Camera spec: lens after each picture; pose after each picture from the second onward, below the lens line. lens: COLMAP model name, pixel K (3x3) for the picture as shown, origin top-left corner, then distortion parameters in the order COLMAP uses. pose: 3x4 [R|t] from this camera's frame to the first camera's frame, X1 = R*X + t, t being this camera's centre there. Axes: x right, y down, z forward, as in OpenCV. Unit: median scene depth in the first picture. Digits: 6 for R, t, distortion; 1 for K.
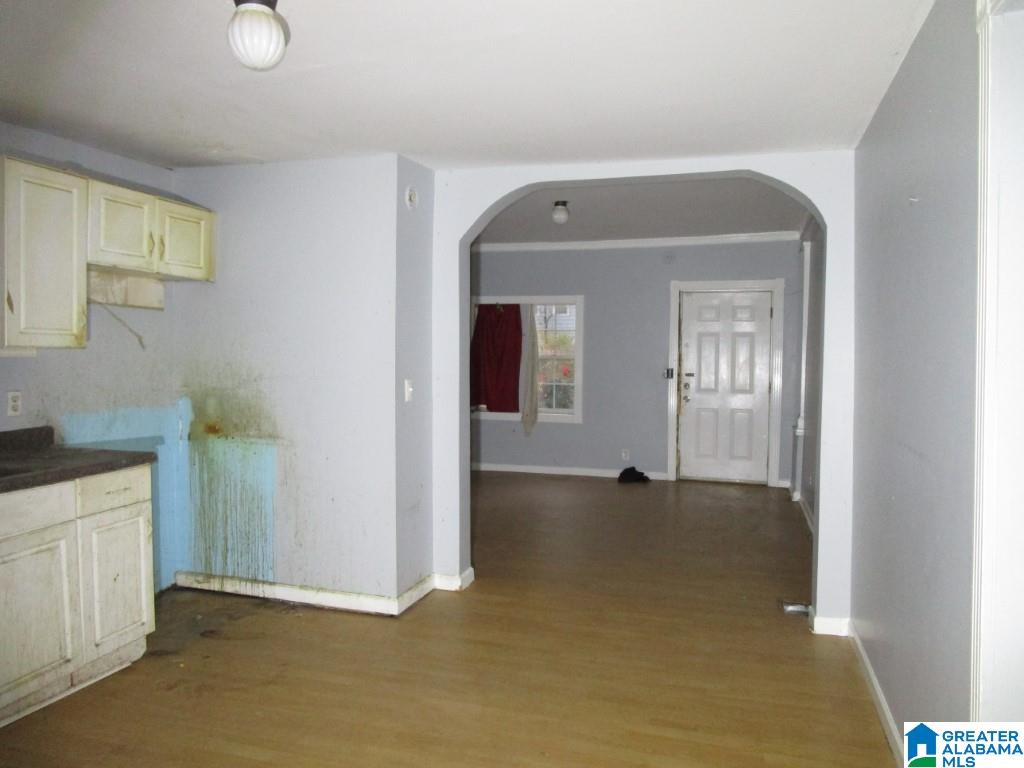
lens RADIAL K [[729.8, 0, 509.8], [0, 729.8, 379.6], [0, 0, 1]] dist [-0.034018, 0.019792]
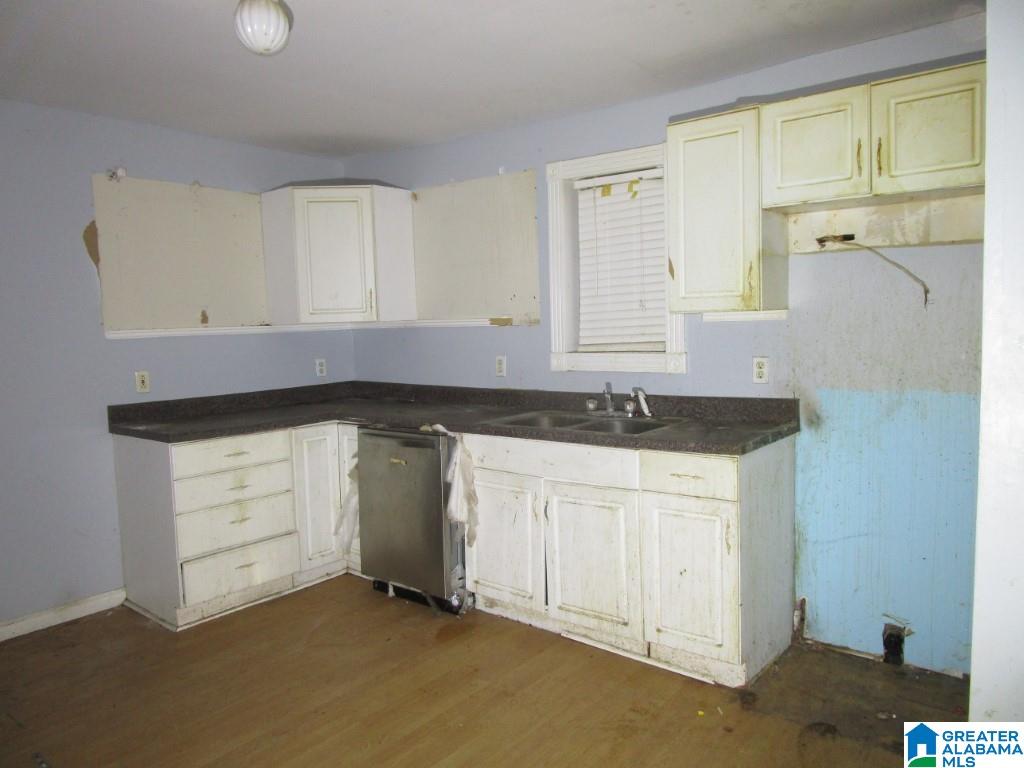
lens RADIAL K [[729.8, 0, 509.8], [0, 729.8, 379.6], [0, 0, 1]] dist [-0.034018, 0.019792]
pose [[-0.367484, 0.076087, -0.926912, 0.341953], [-0.009947, 0.996269, 0.085724, -0.035404], [0.929977, 0.040722, -0.365356, 1.124290]]
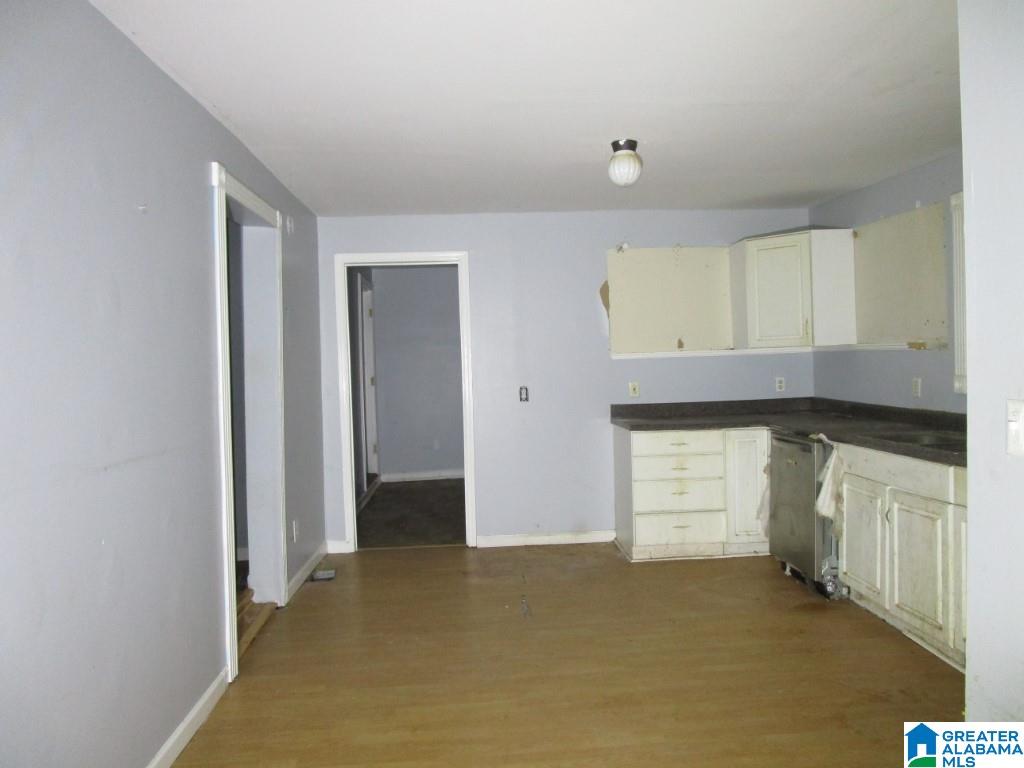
lens RADIAL K [[729.8, 0, 509.8], [0, 729.8, 379.6], [0, 0, 1]] dist [-0.034018, 0.019792]
pose [[-0.935357, 0.030466, -0.352392, 0.338543], [0.010618, 0.998253, 0.058122, -0.050136], [0.353547, 0.050623, -0.934046, 1.642269]]
